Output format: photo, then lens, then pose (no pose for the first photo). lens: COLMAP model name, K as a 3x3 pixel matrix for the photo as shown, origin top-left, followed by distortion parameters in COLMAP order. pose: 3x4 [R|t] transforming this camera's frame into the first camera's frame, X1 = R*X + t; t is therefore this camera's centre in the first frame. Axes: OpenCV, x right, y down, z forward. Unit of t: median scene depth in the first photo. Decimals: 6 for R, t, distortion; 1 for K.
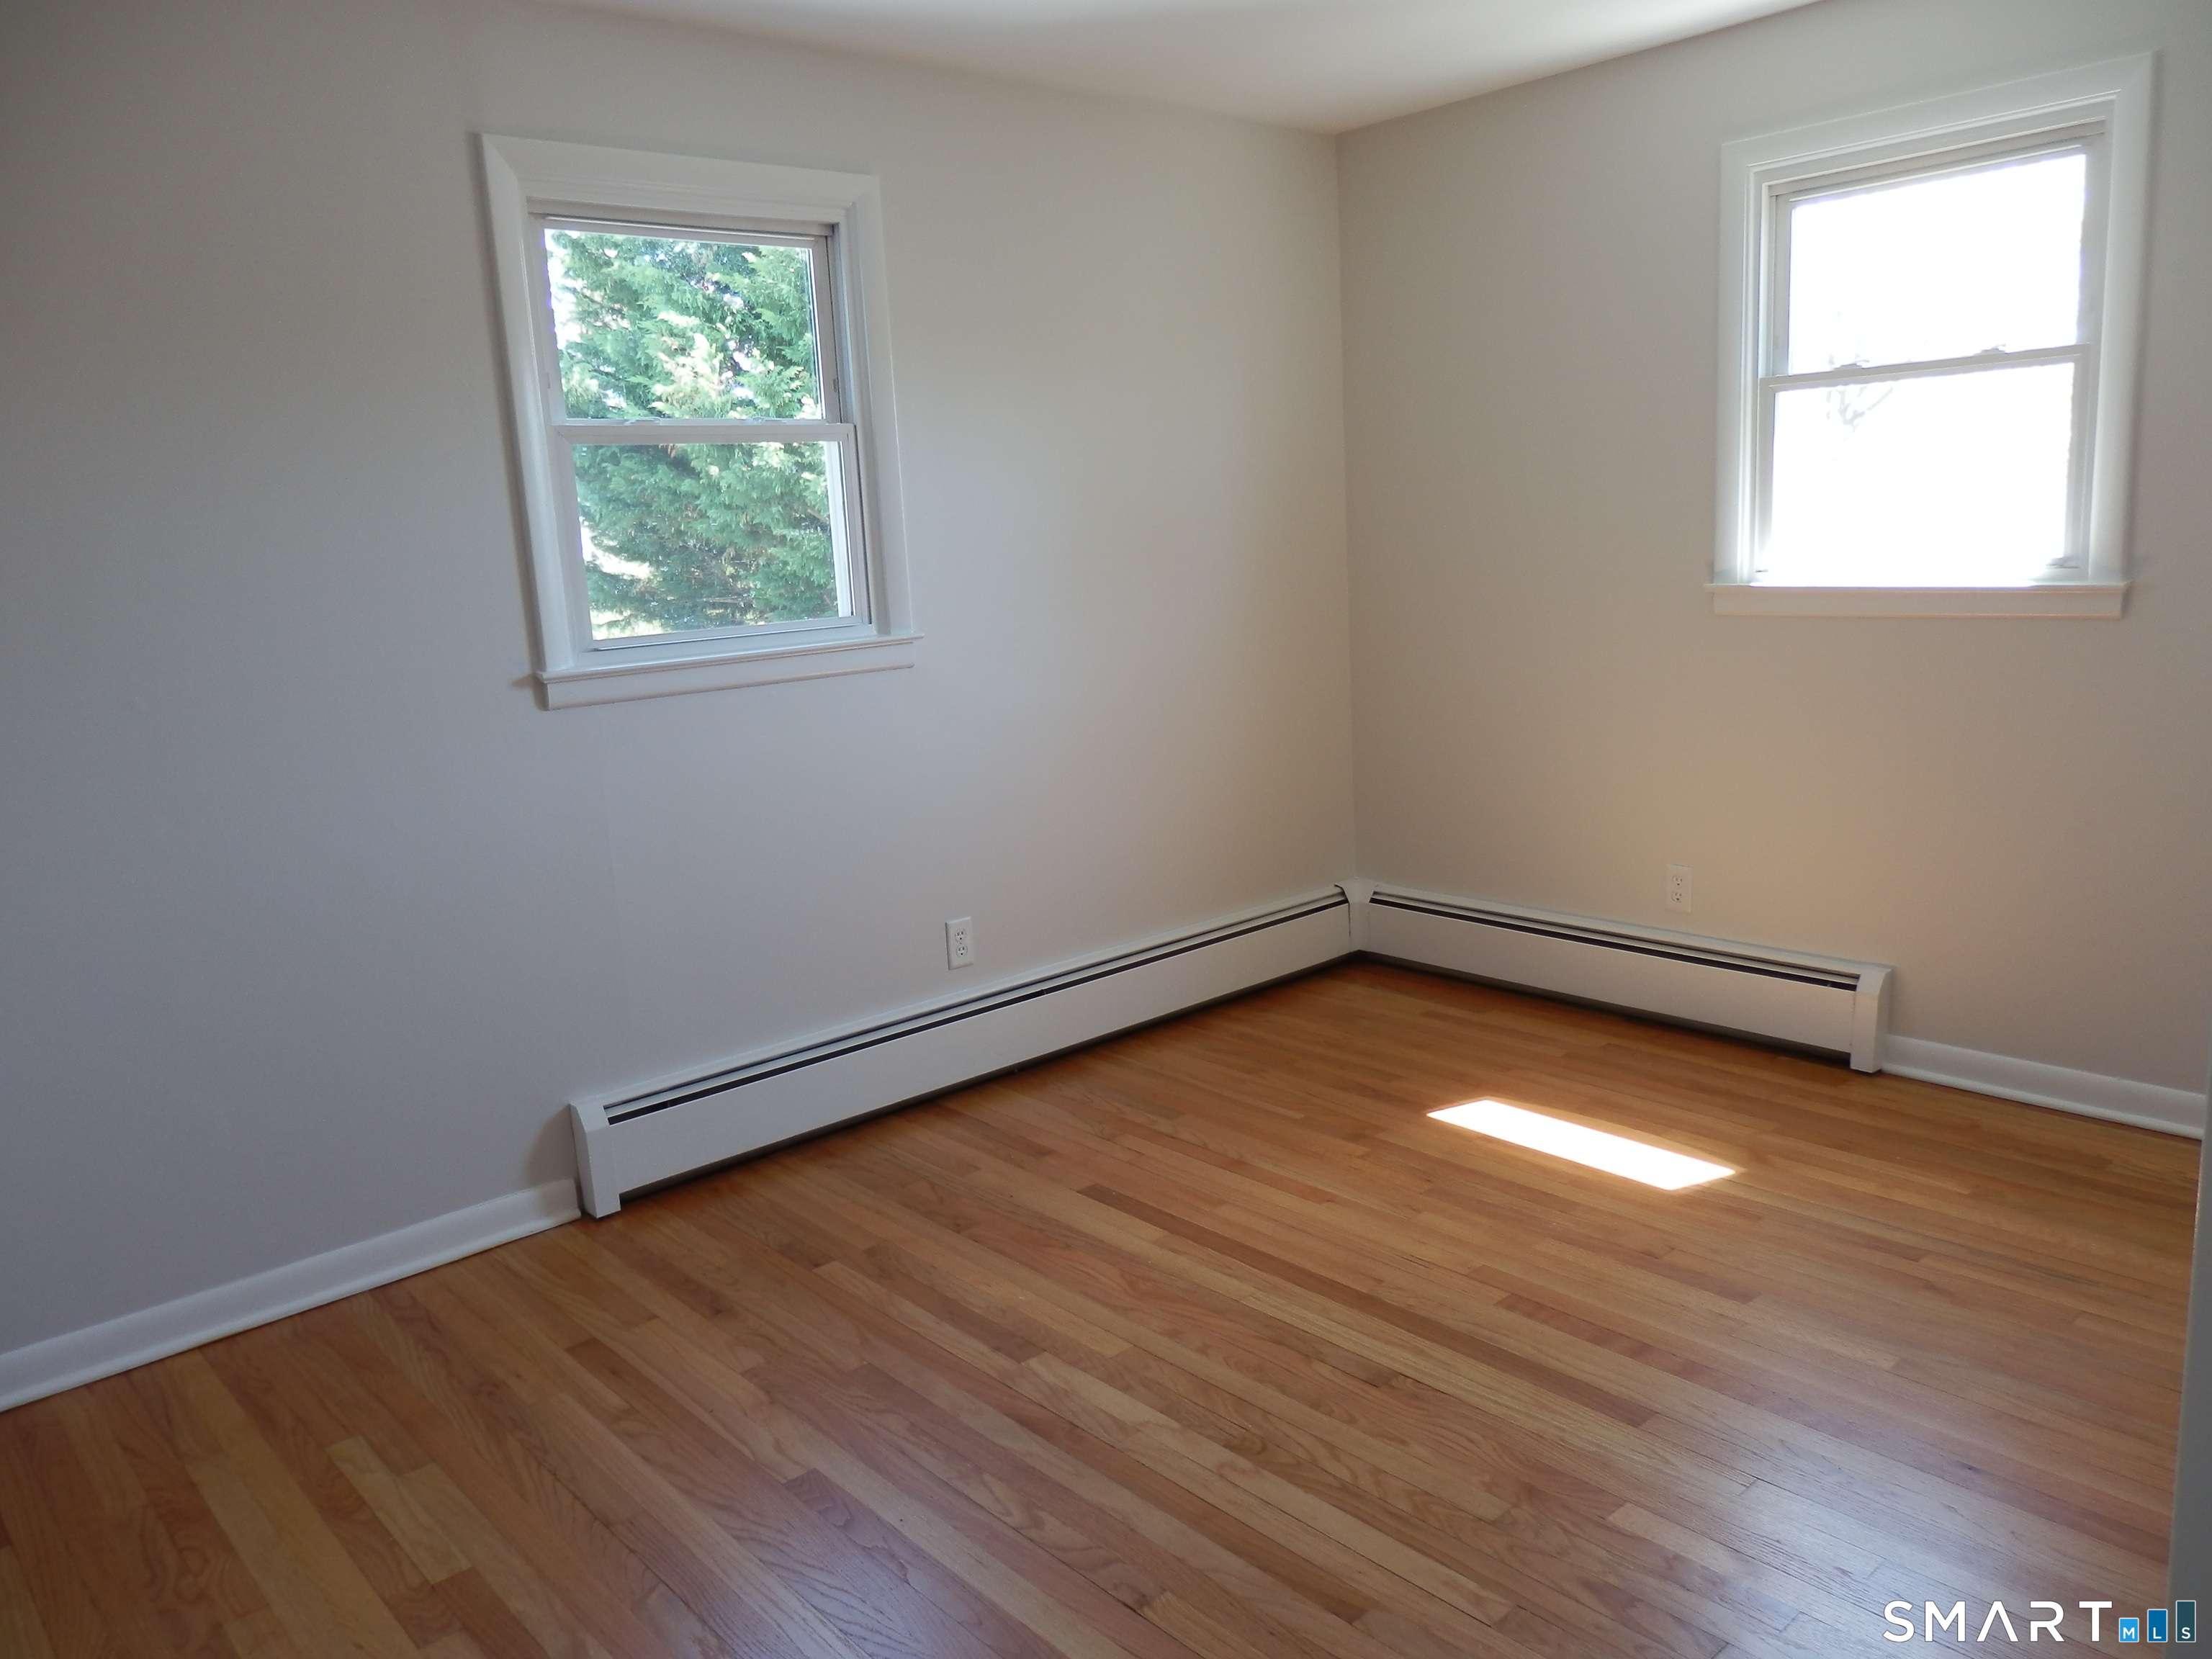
lens RADIAL K [[1635.2, 0, 1149.6], [0, 1635.2, 826.7], [0, 0, 1]] dist [0.005515, 0.000545]
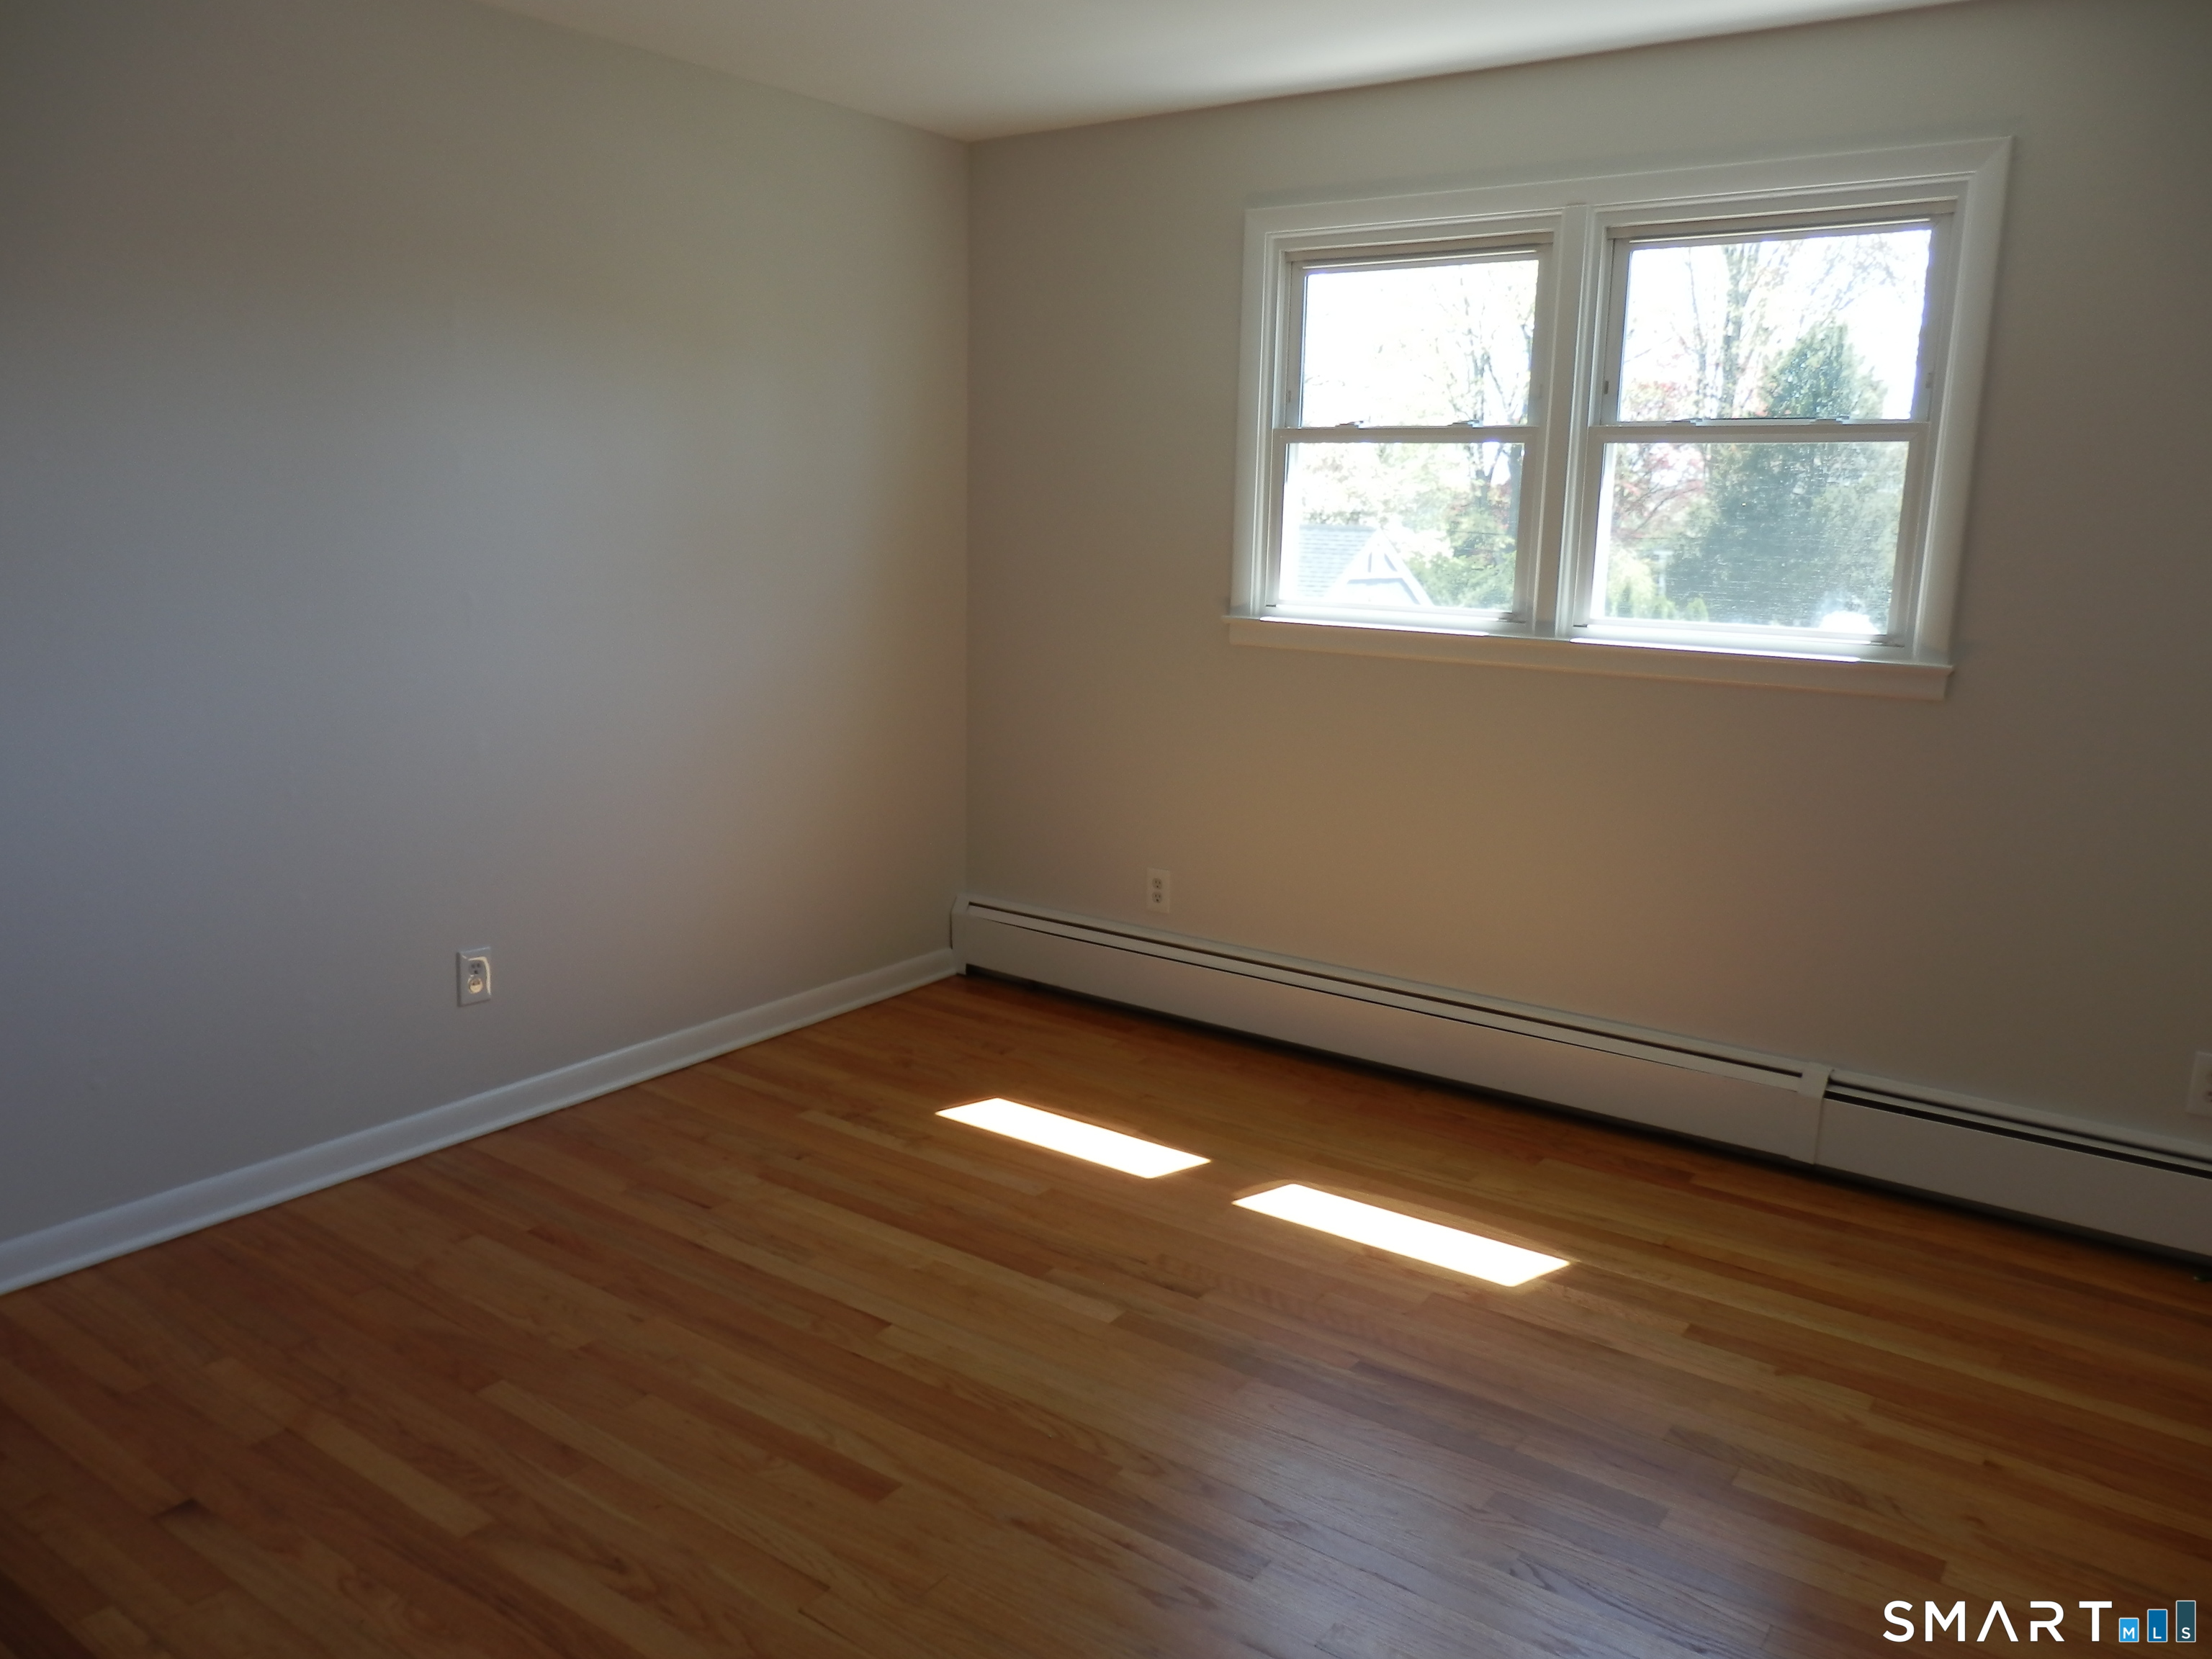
lens RADIAL K [[1635.2, 0, 1110.0], [0, 1635.2, 827.5], [0, 0, 1]] dist [0.005515, 0.000545]
pose [[0.969524, 0.036523, 0.242258, -0.134668], [-0.034951, 0.999331, -0.010787, -0.020443], [-0.242489, 0.001991, 0.970152, 0.150009]]
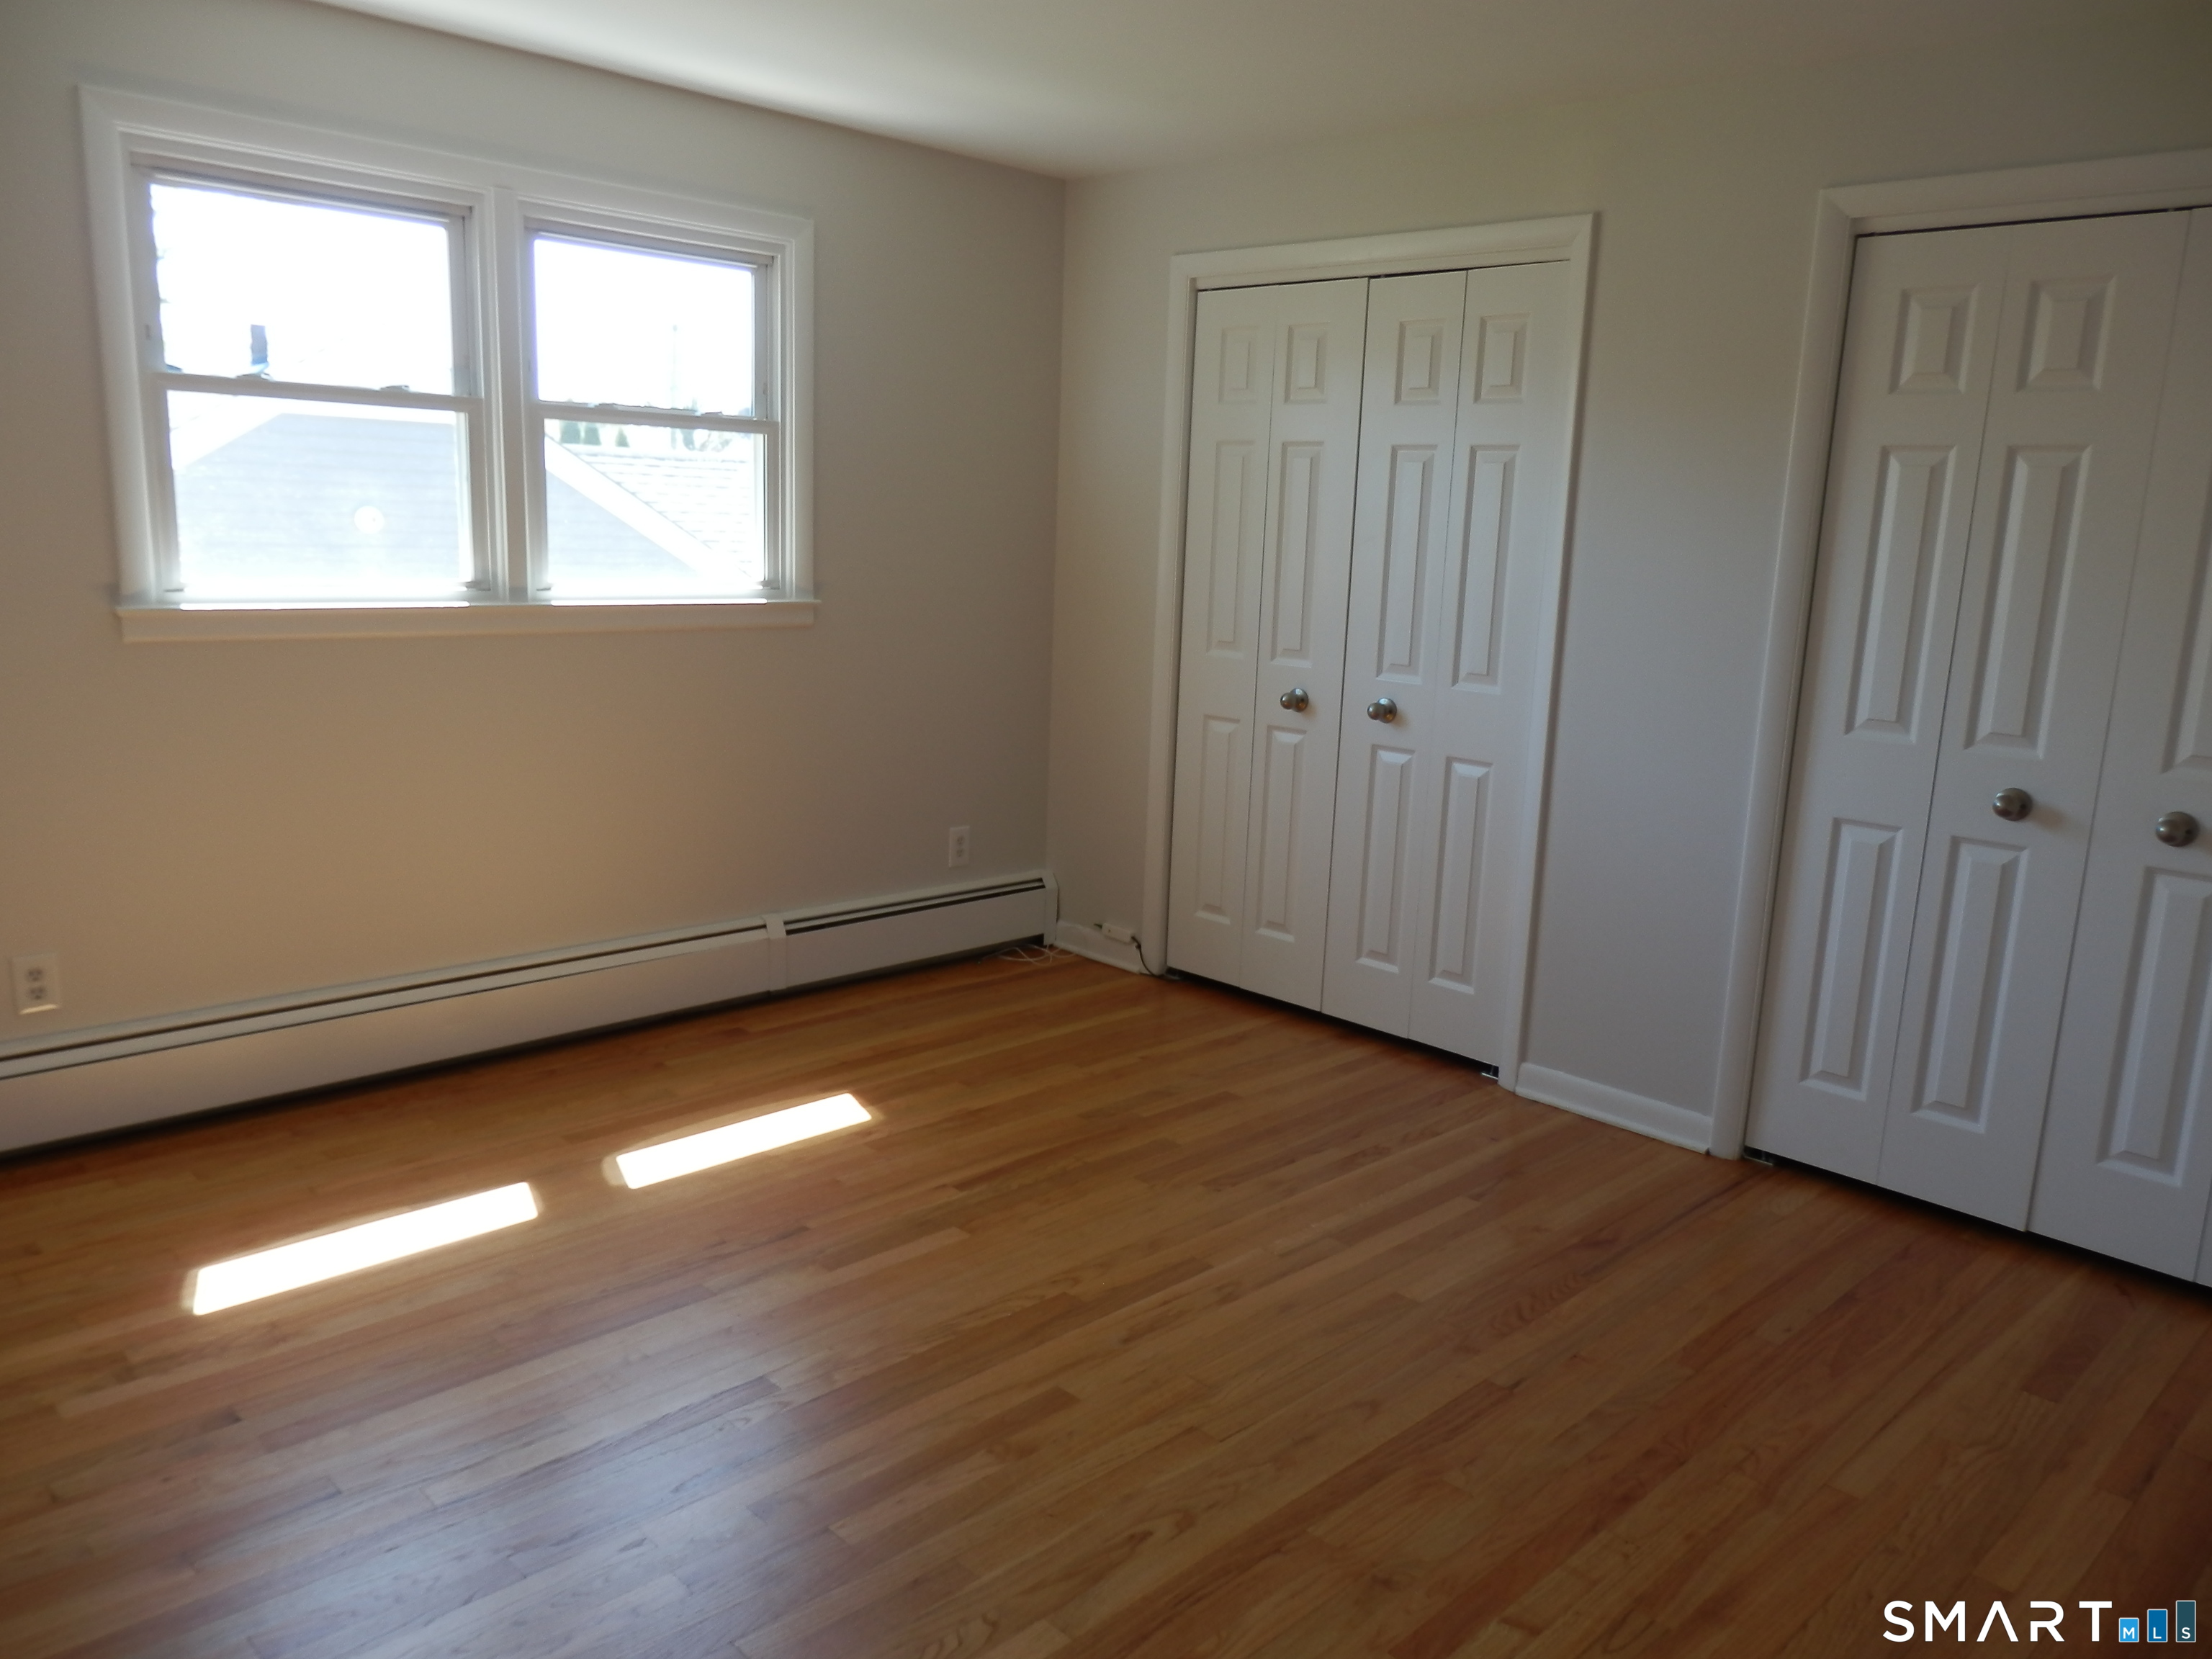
lens RADIAL K [[1635.2, 0, 1105.8], [0, 1635.2, 839.5], [0, 0, 1]] dist [0.005515, 0.000545]
pose [[-0.065652, -0.139324, 0.988068, -0.780362], [0.162230, 0.975540, 0.148337, -0.112051], [-0.984567, 0.170033, -0.041443, 0.817252]]
